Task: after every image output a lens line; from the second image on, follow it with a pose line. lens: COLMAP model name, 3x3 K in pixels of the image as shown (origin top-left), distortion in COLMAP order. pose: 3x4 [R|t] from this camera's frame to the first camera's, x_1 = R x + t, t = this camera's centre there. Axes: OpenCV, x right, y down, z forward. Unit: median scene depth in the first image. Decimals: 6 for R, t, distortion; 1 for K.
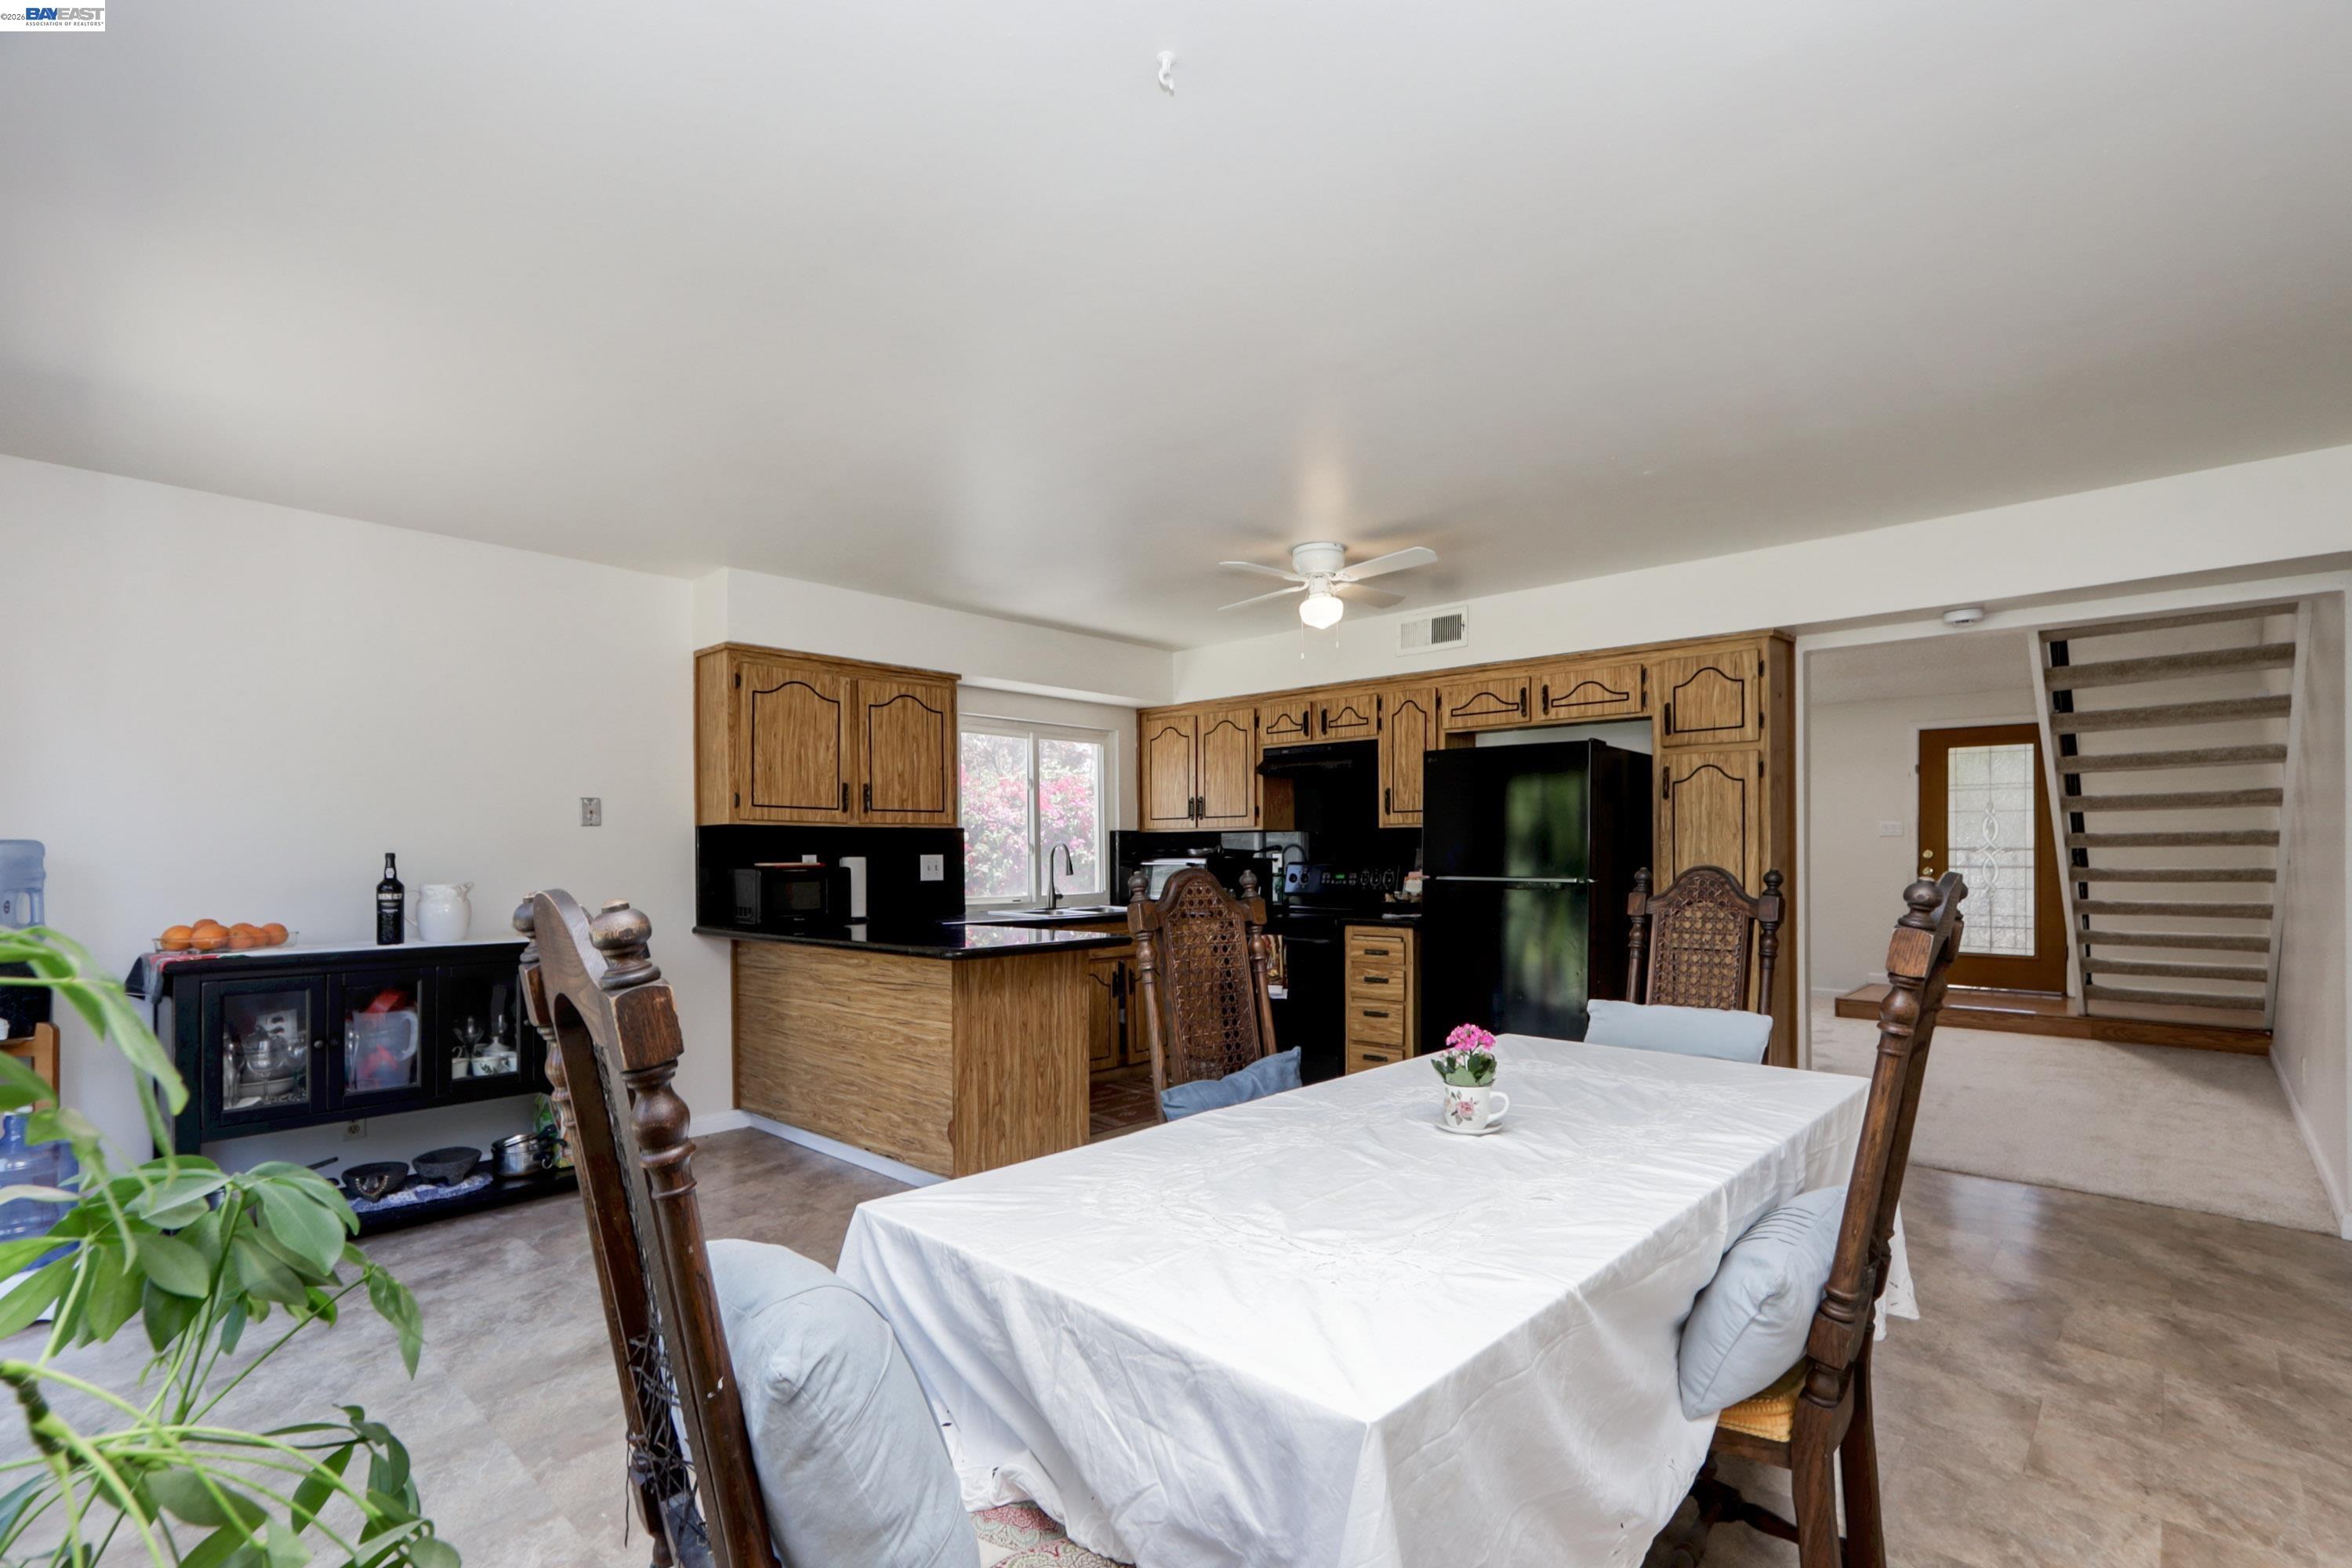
lens RADIAL K [[1073.9, 0, 1195.2], [0, 1073.9, 849.7], [0, 0, 1]] dist [-0.000709, 0.000573]
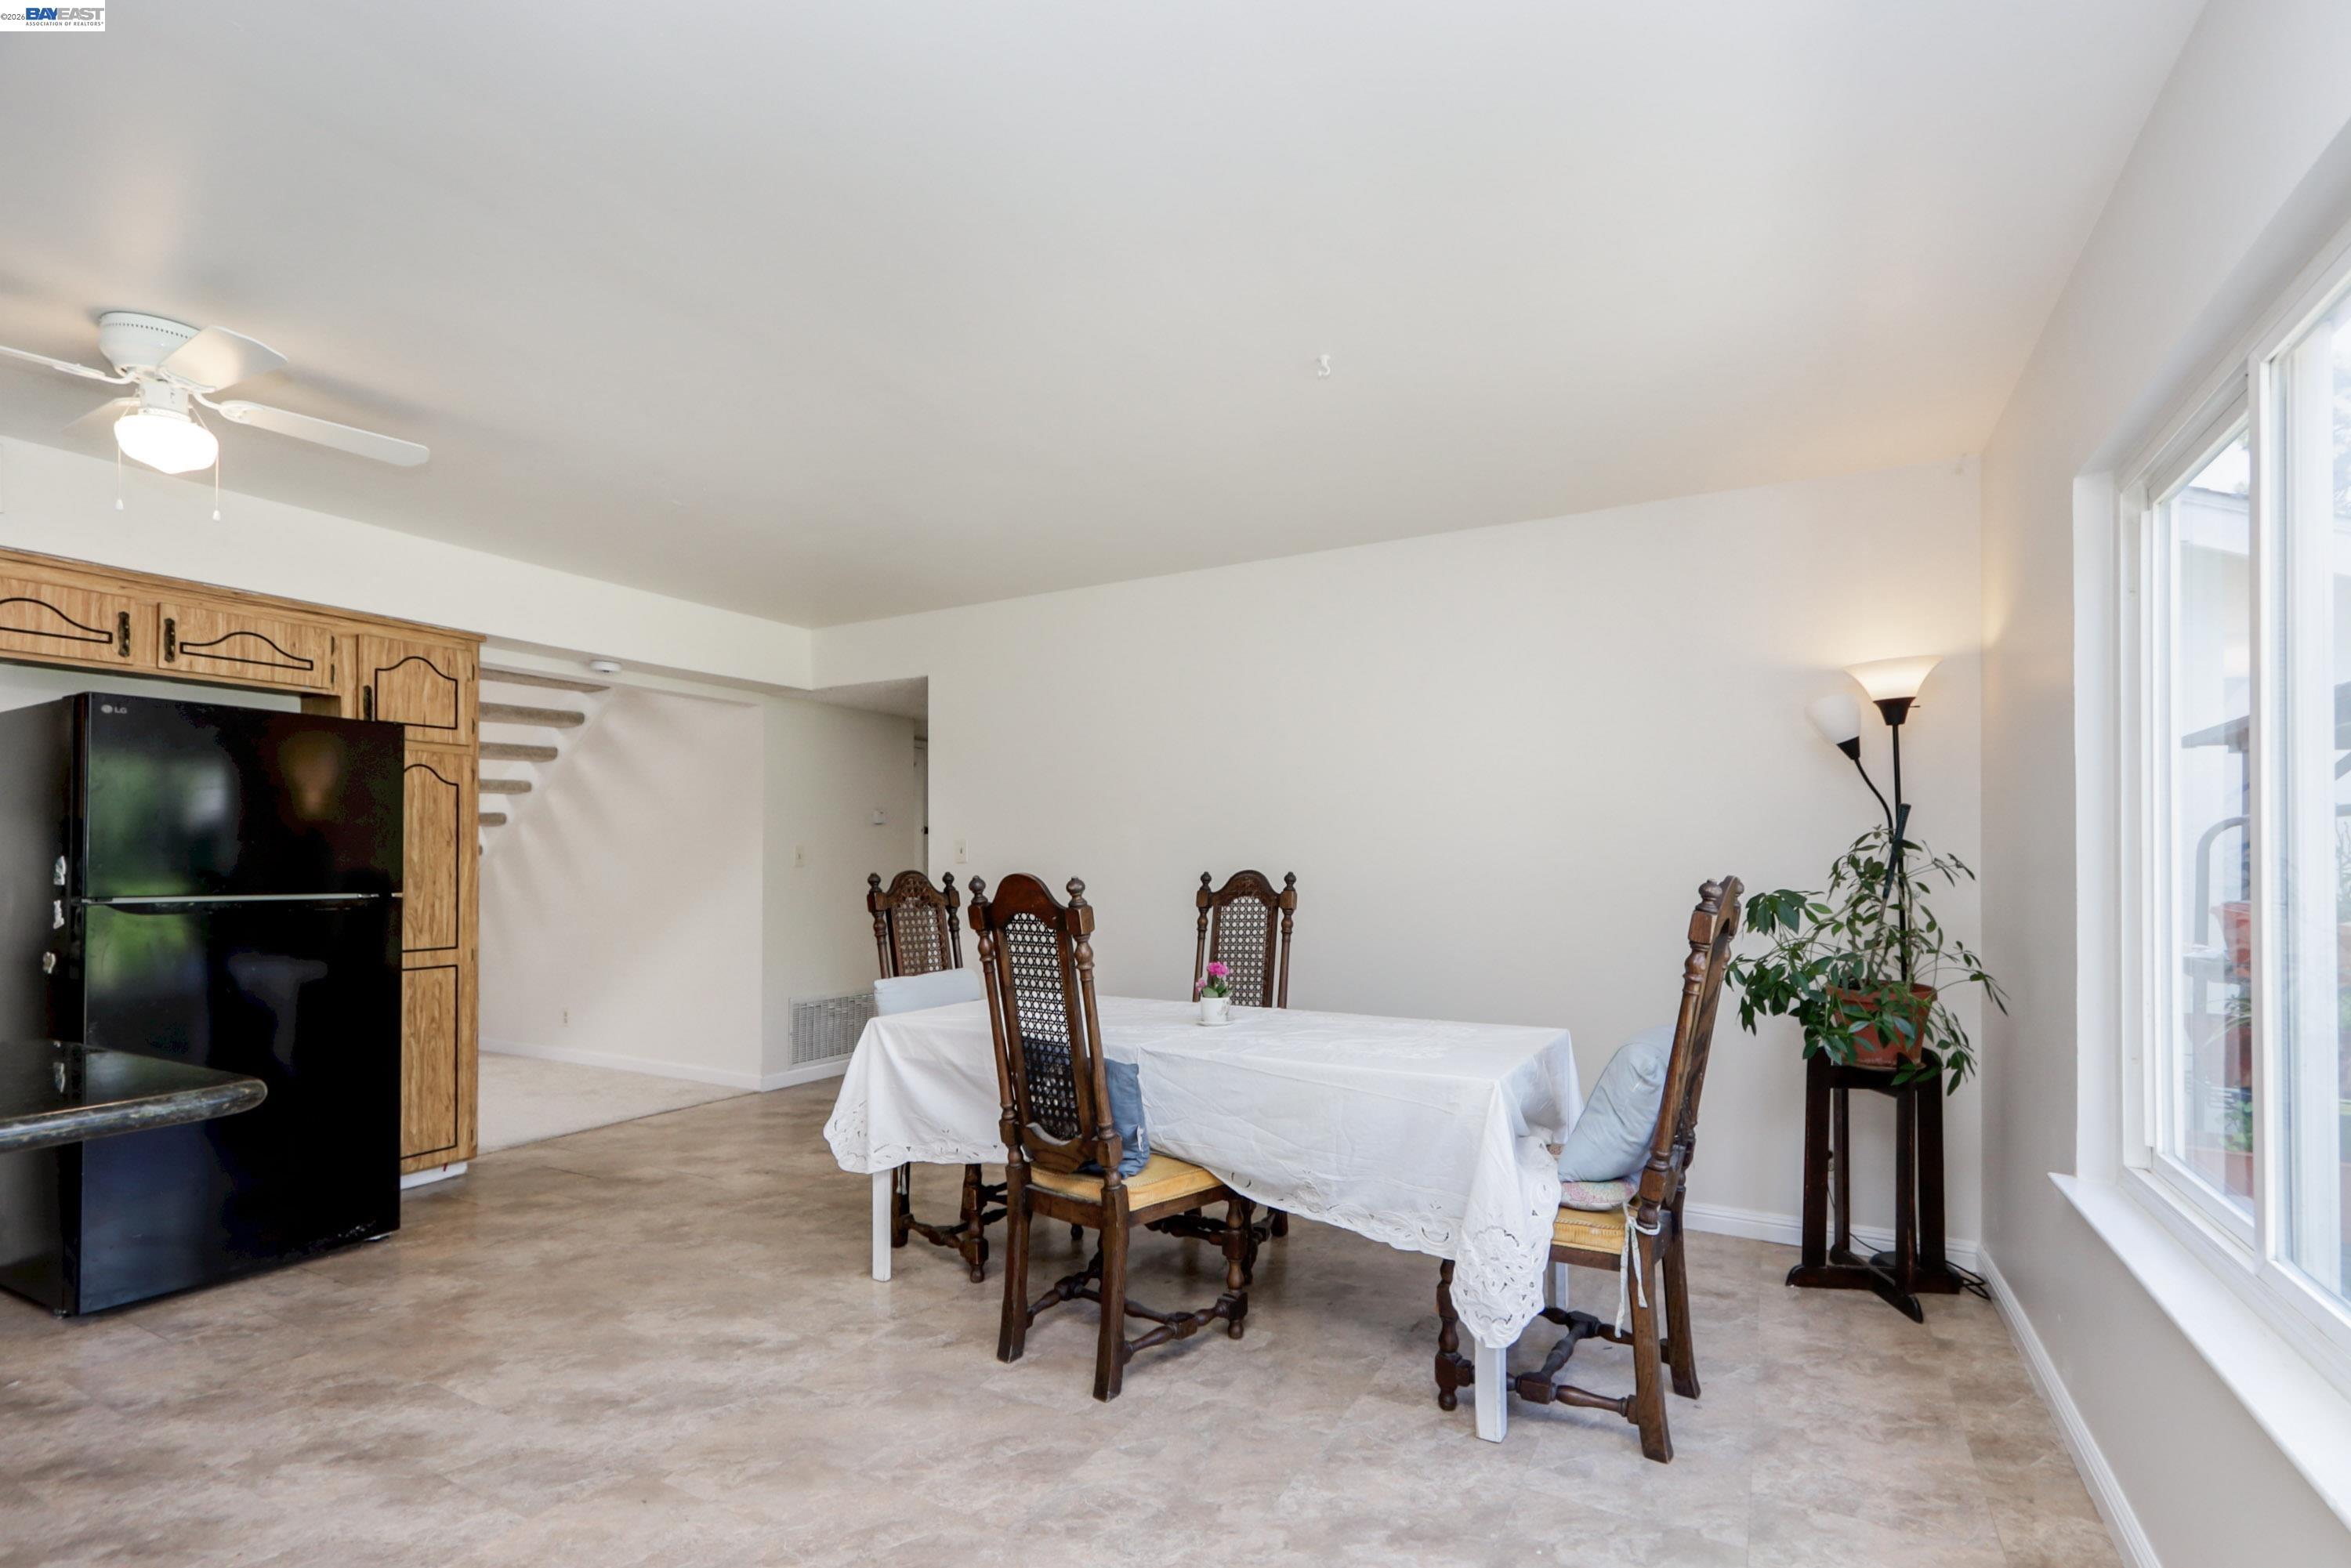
lens RADIAL K [[1073.4, 0, 1194.7], [0, 1073.4, 849.7], [0, 0, 1]] dist [-0.000709, 0.000573]
pose [[-0.236993, 0.015068, 0.971394, -0.493625], [-0.001104, 0.999875, -0.015779, 0.005788], [-0.971511, -0.004812, -0.236947, 0.513700]]
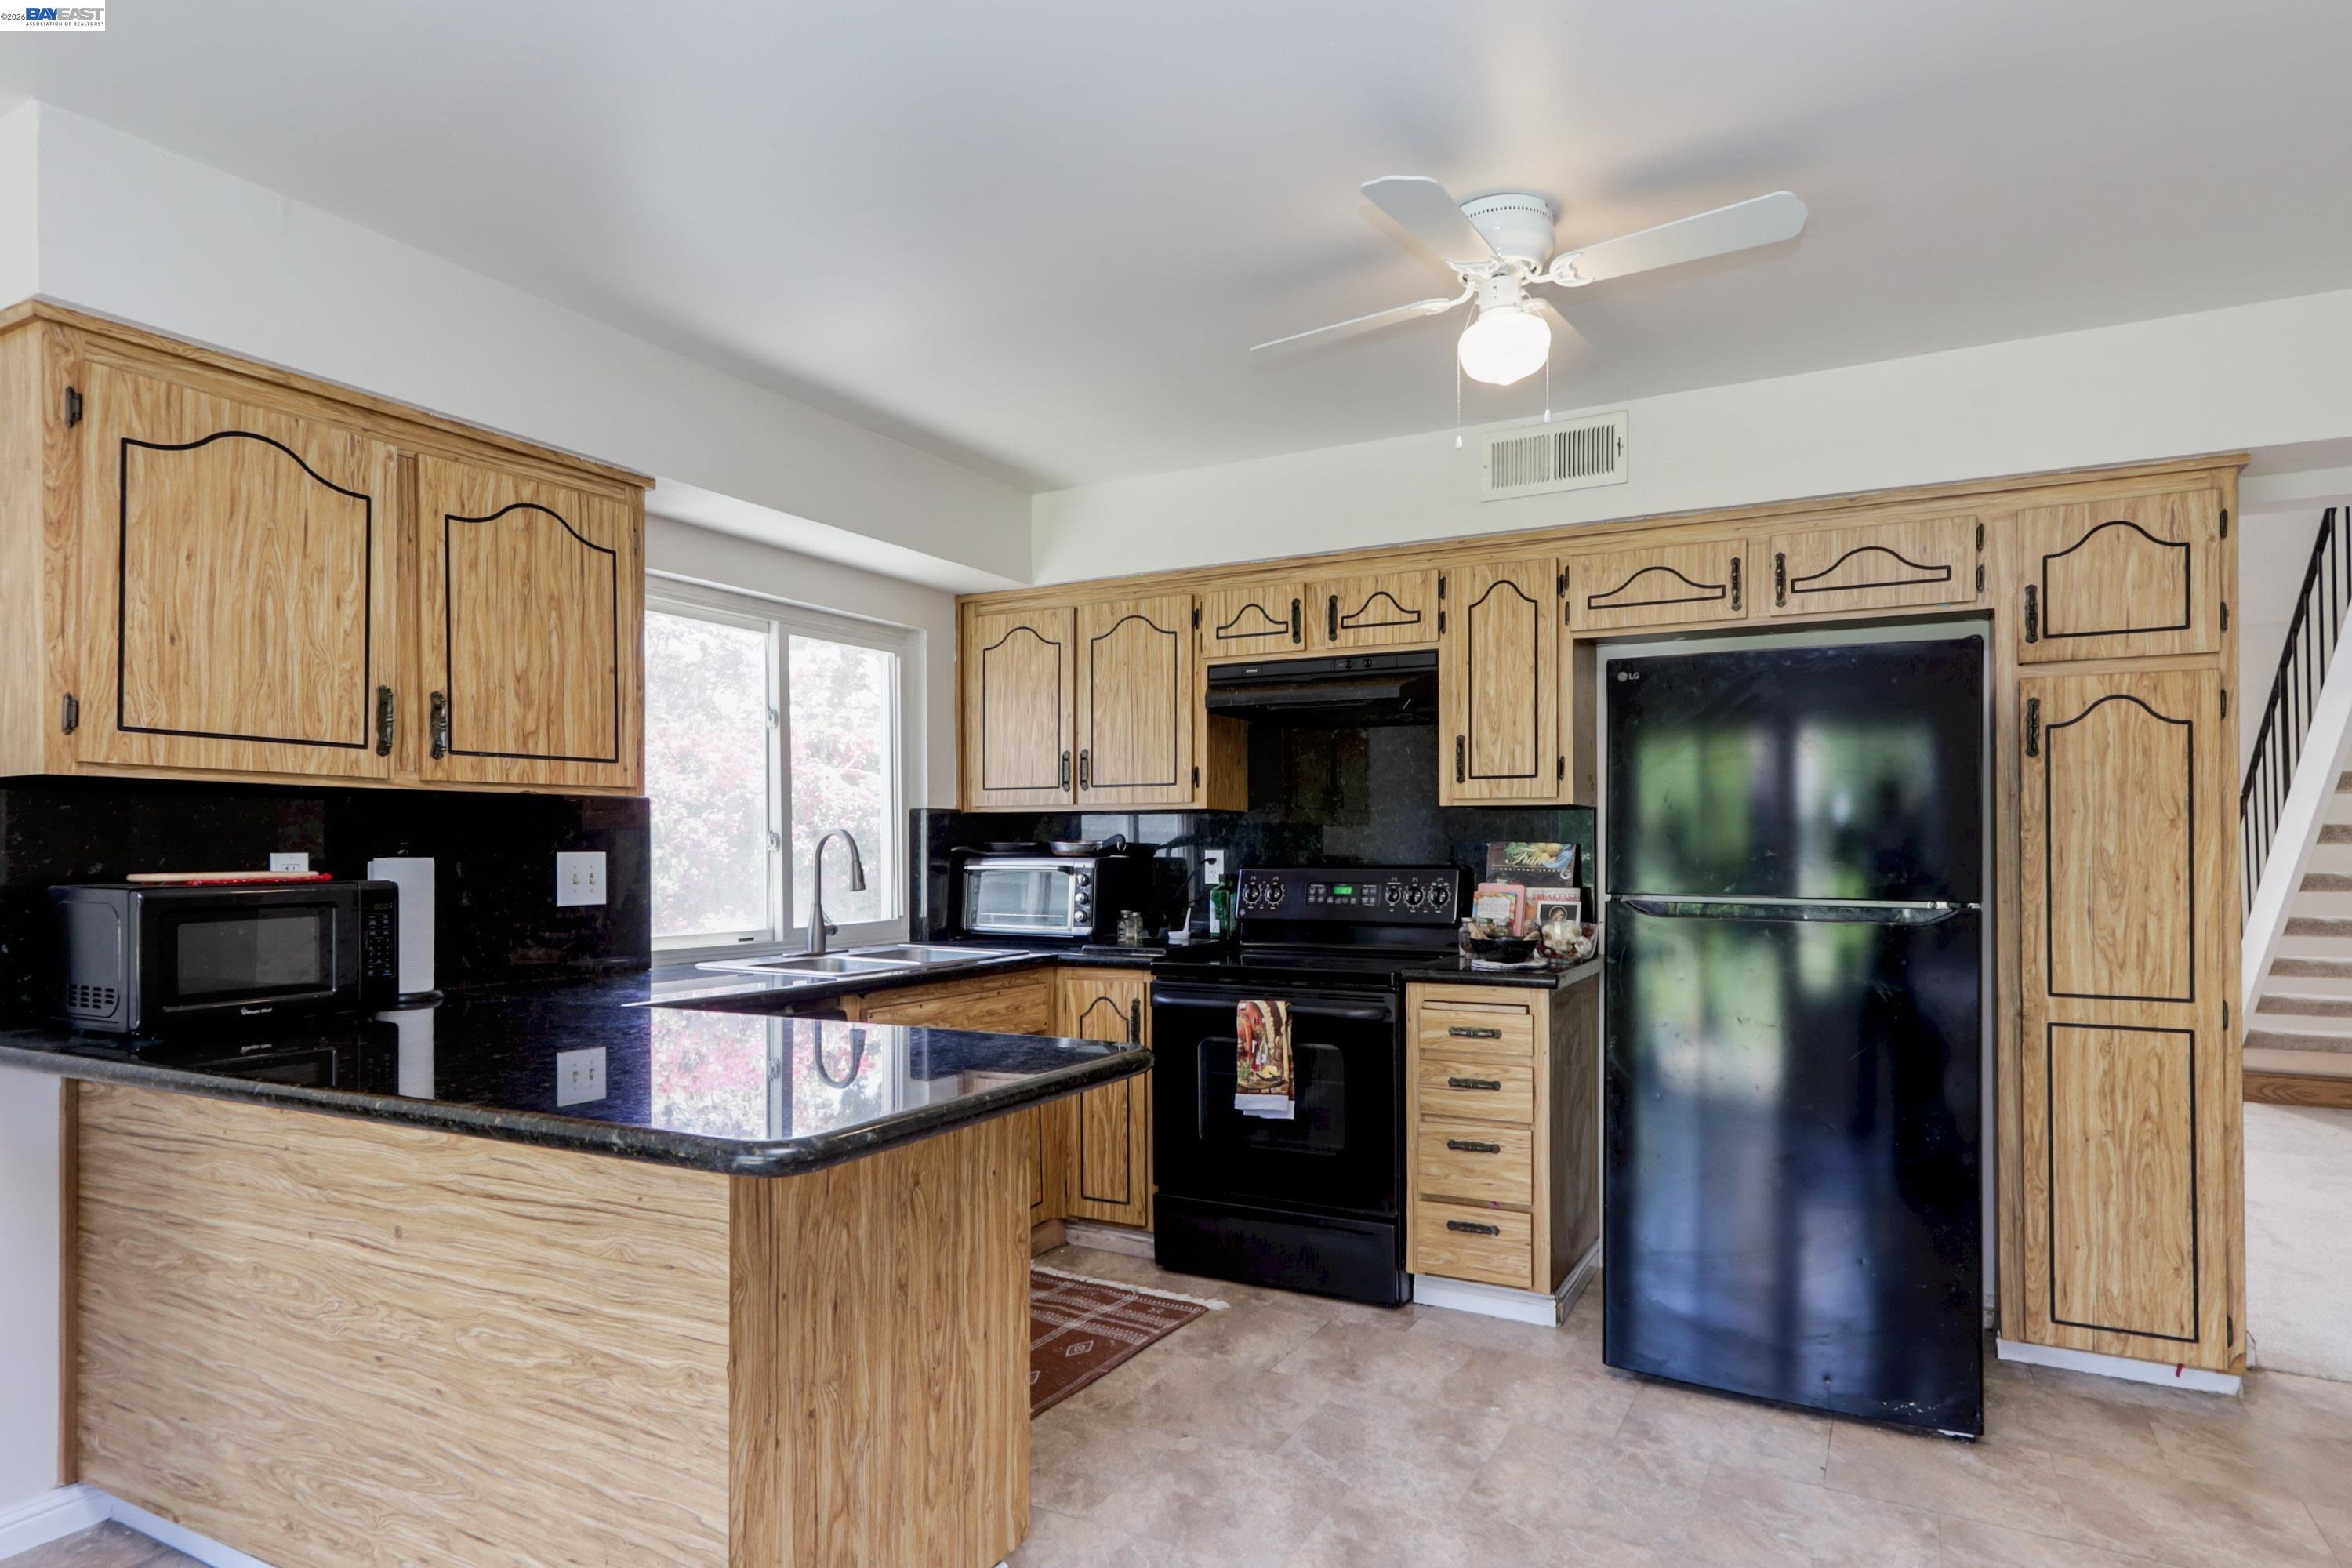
lens RADIAL K [[1316.8, 0, 1194.7], [0, 1316.8, 835.7], [0, 0, 1]] dist [0.017458, 0.000406]
pose [[0.969811, 0.004852, 0.243810, -0.137499], [-0.003878, 0.999982, -0.004479, -0.001092], [-0.243827, 0.003398, 0.969813, 0.397749]]
